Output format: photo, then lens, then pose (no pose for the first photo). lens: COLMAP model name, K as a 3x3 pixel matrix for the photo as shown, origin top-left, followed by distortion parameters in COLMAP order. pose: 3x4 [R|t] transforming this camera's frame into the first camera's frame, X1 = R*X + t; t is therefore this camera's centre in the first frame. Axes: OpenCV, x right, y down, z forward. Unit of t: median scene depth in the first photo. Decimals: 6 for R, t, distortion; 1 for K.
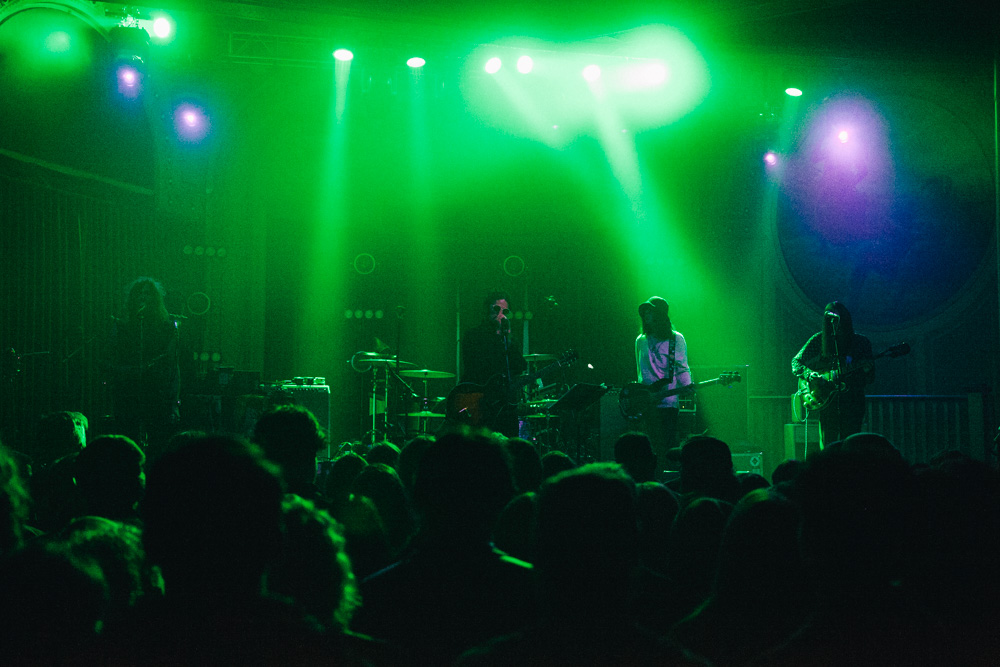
lens RADIAL K [[1226.2, 0, 500.0], [0, 1226.2, 333.5], [0, 0, 1]] dist [0.009218, 0.001371]
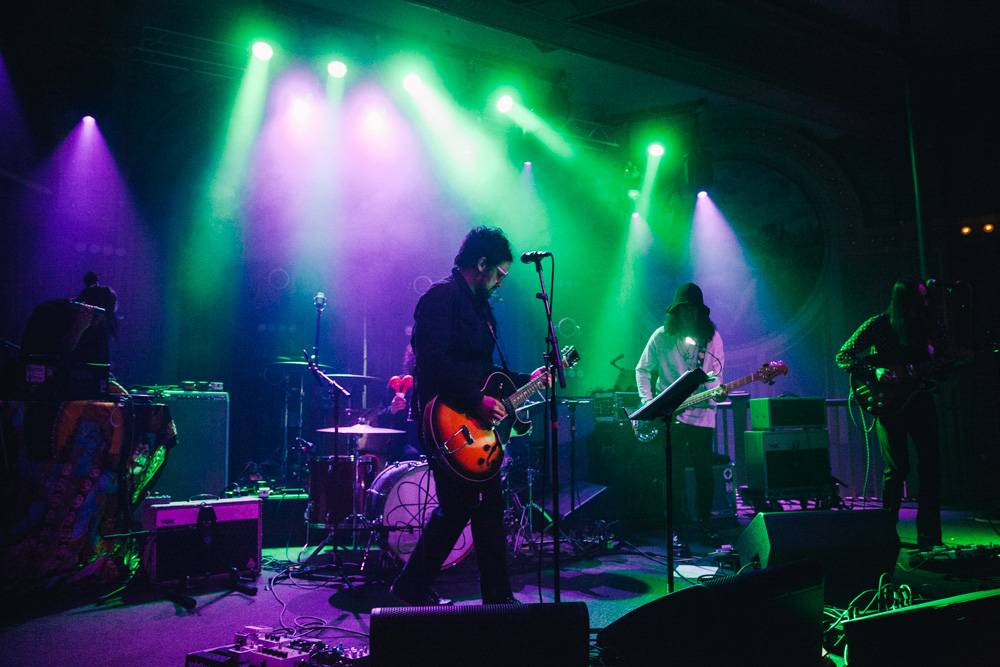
lens RADIAL K [[712.5, 0, 500.0], [0, 712.5, 333.5], [0, 0, 1]] dist [-0.128401, 0.062288]
pose [[0.981816, 0.008007, 0.189667, -0.053845], [0.003415, 0.998203, -0.059818, 0.032223], [-0.189805, 0.059378, 0.980025, 0.527762]]
